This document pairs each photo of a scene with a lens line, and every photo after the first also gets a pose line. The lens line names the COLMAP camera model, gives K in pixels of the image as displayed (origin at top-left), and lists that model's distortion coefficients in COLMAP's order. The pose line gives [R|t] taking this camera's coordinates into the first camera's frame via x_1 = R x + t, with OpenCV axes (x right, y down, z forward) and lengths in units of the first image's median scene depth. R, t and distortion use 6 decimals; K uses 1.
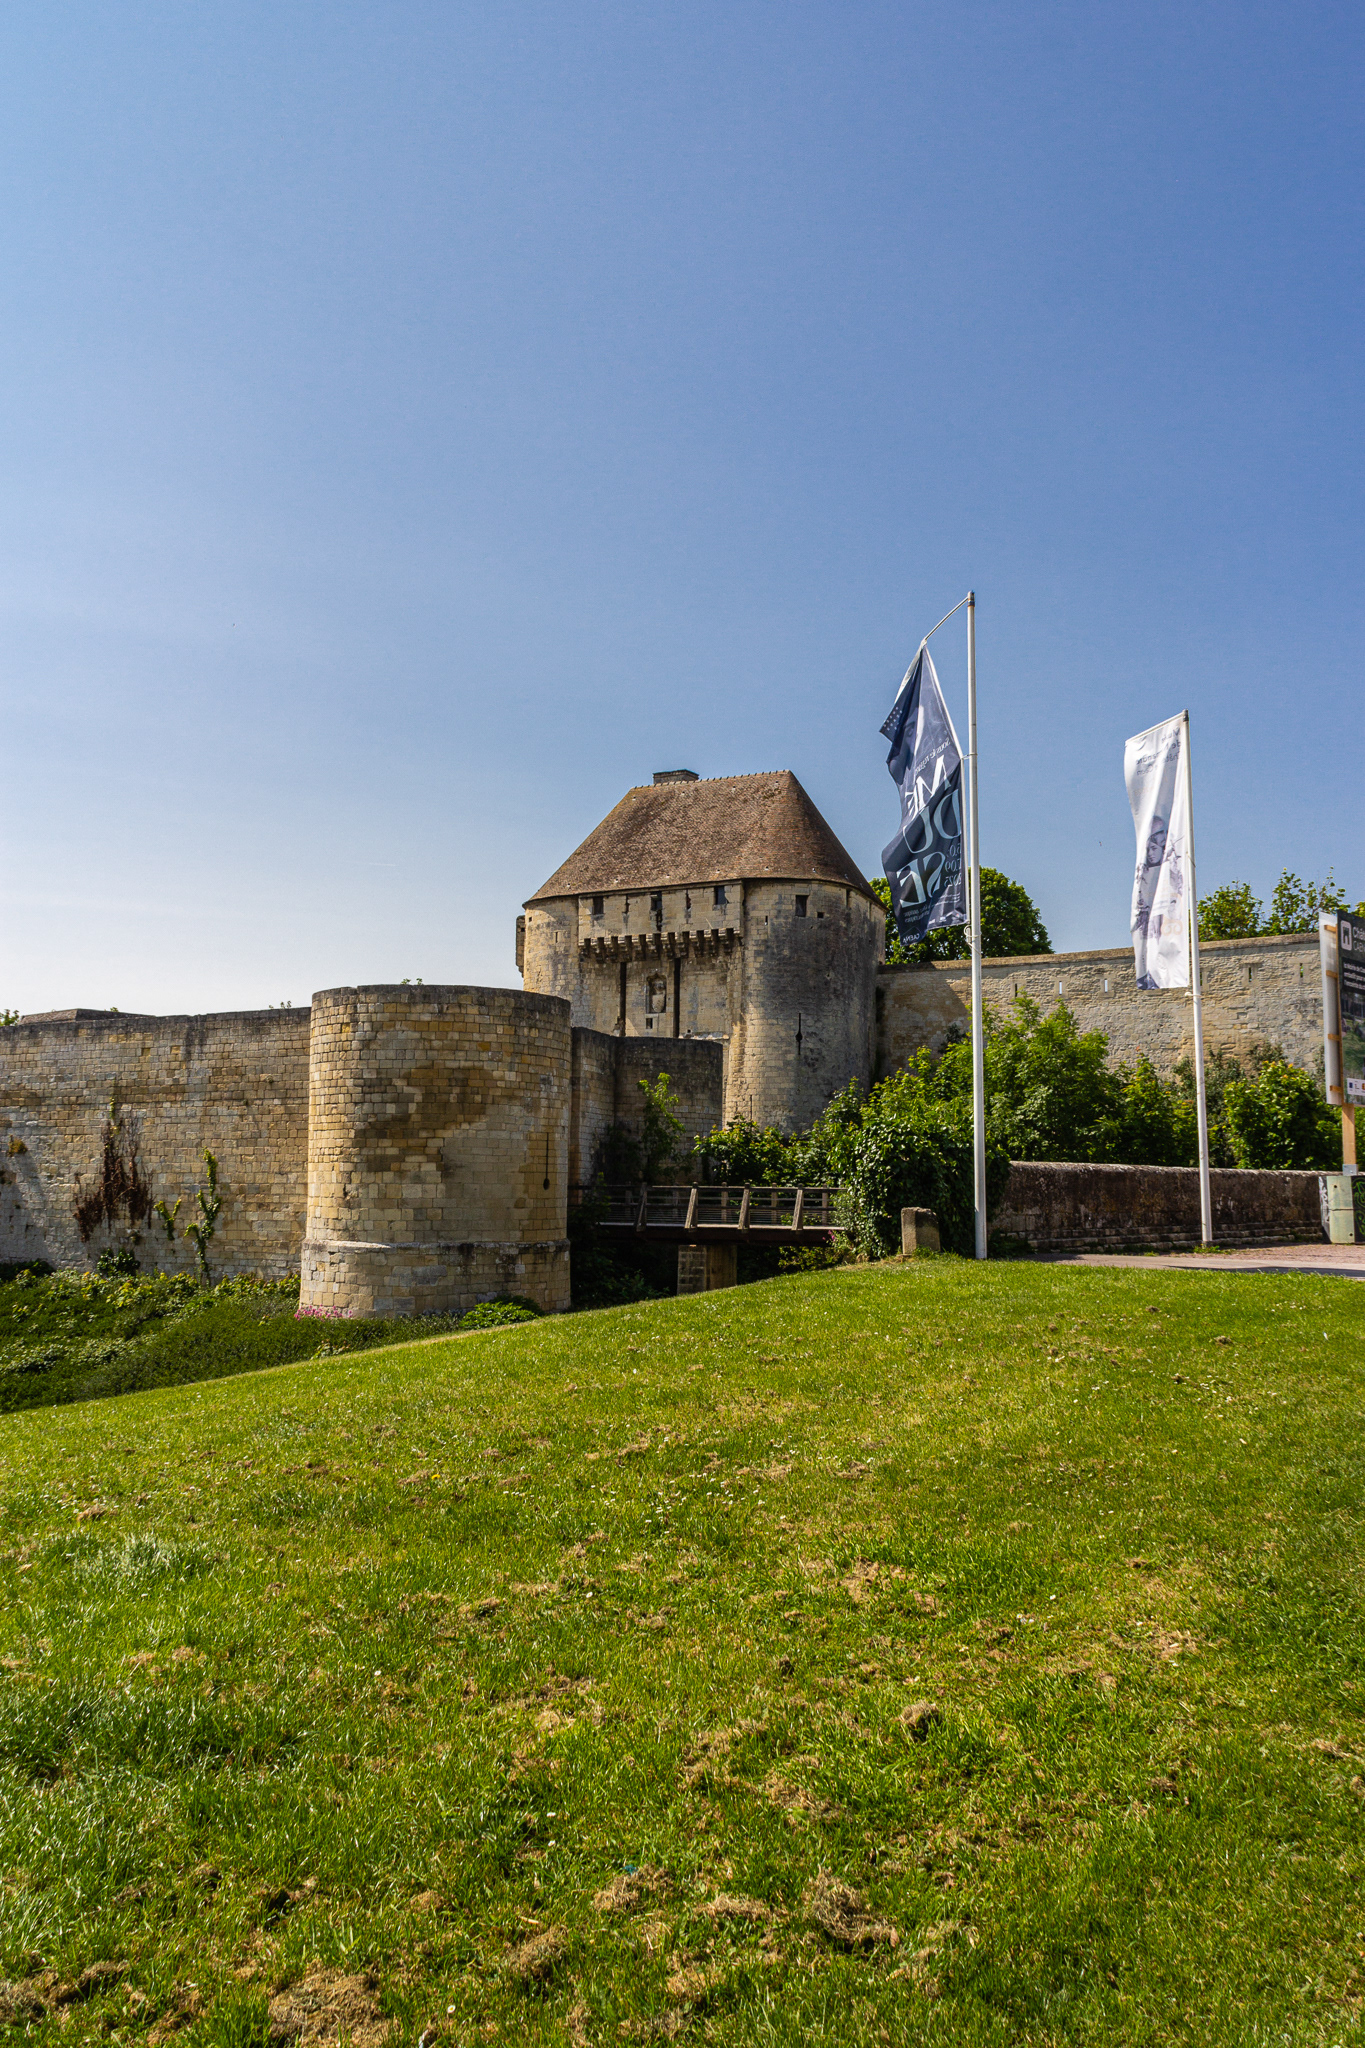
lens RADIAL K [[1613.1, 0, 682.5], [0, 1613.1, 1024.0], [0, 0, 1]] dist [0.006933, 0.004291]
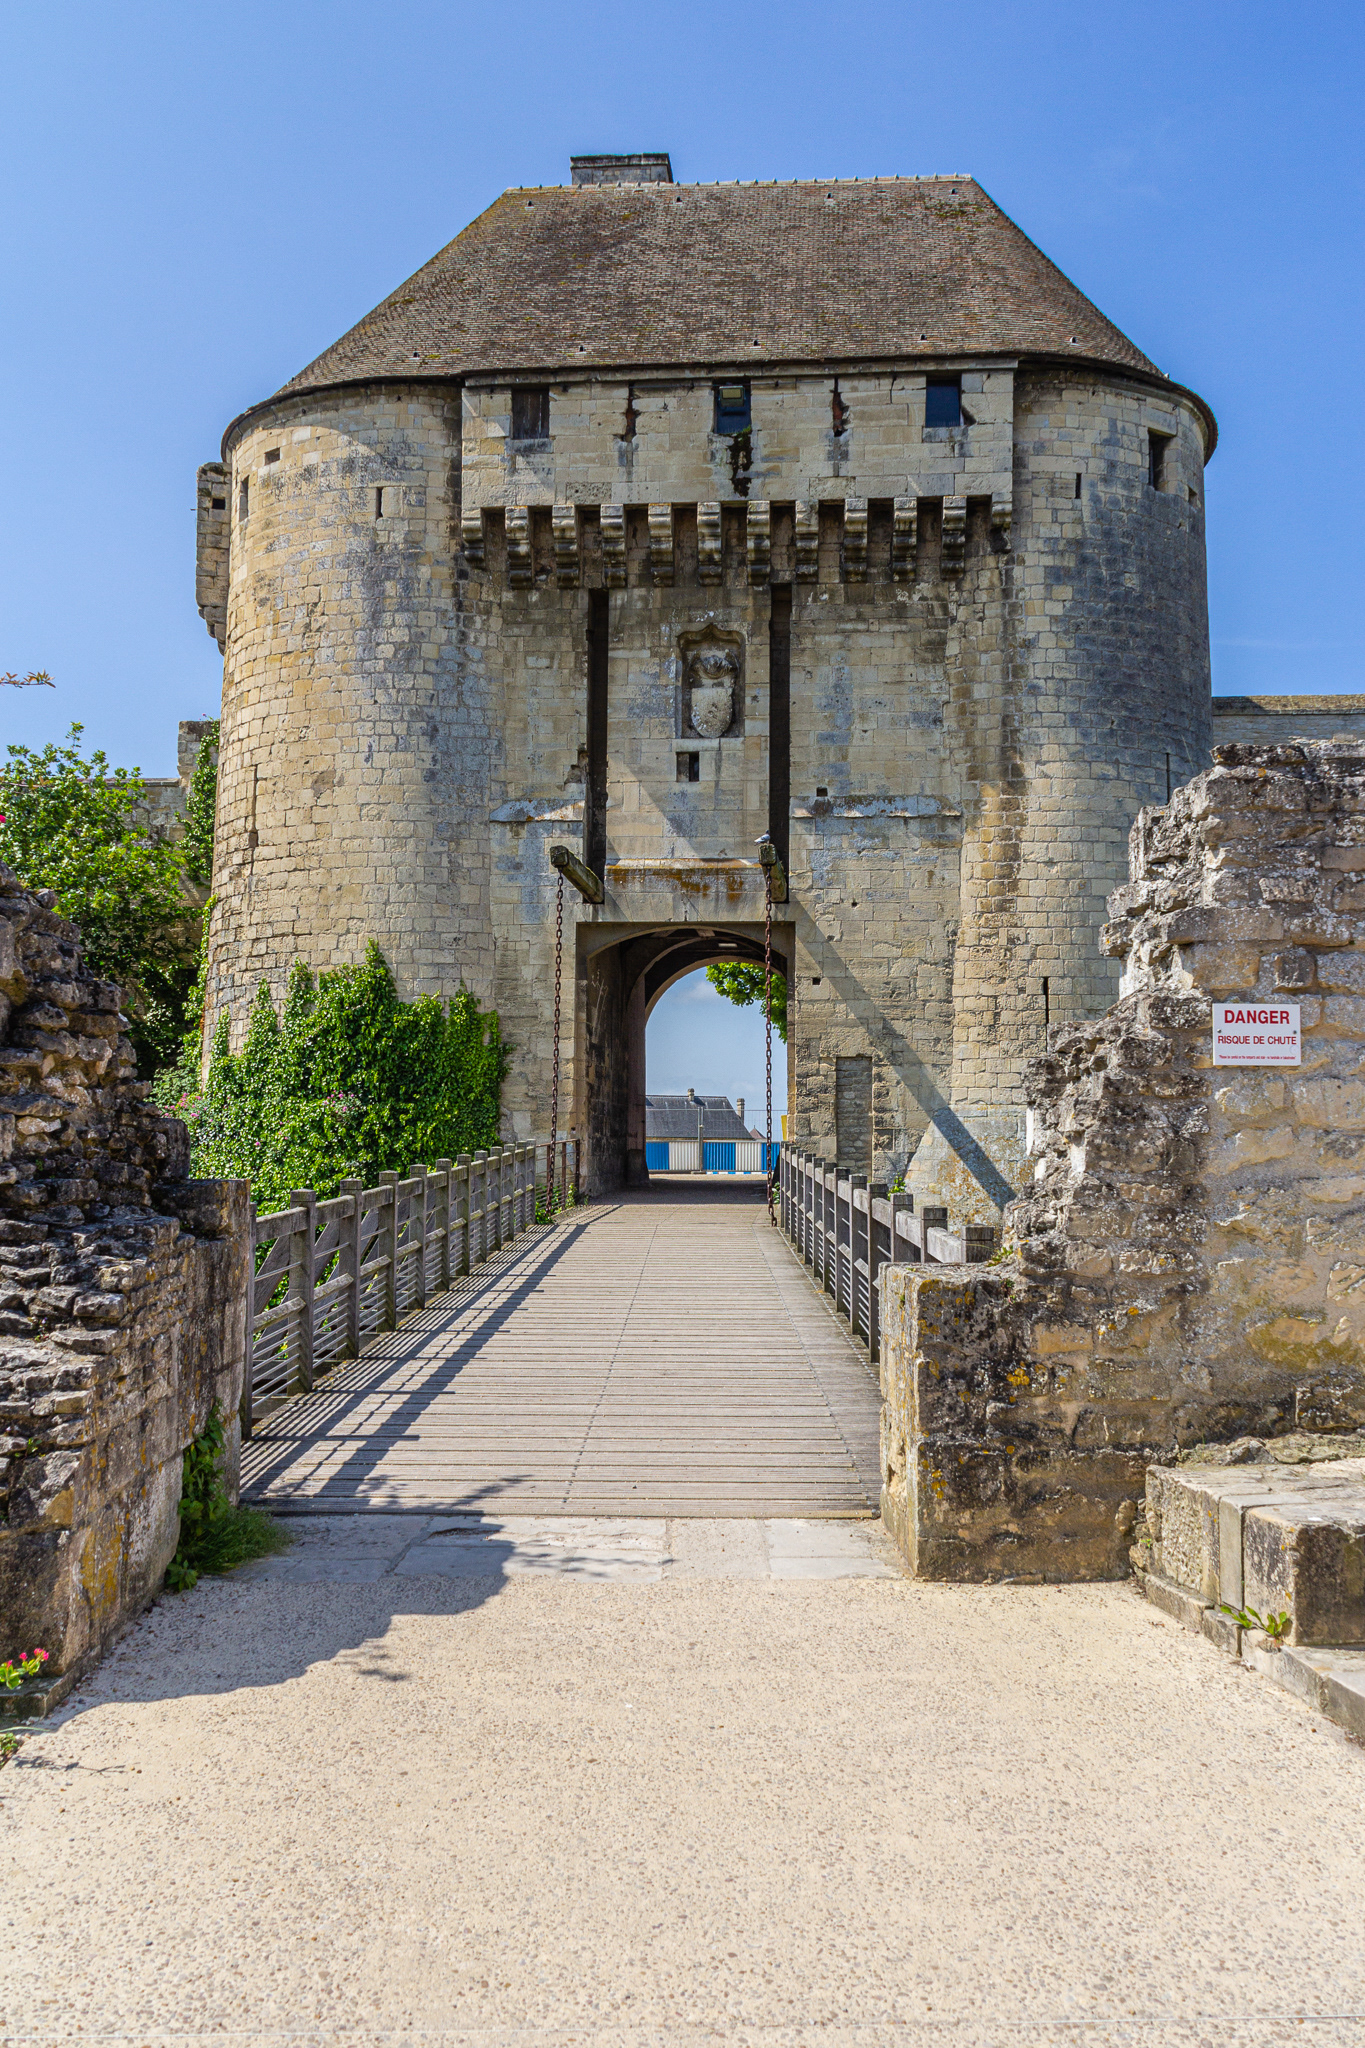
lens RADIAL K [[1613.1, 0, 682.5], [0, 1613.1, 1024.0], [0, 0, 1]] dist [0.006933, 0.004291]
pose [[0.904242, 0.026767, 0.426181, -0.167633], [-0.037115, 0.999183, 0.015993, 0.049216], [-0.425405, -0.030279, 0.904496, 0.688975]]
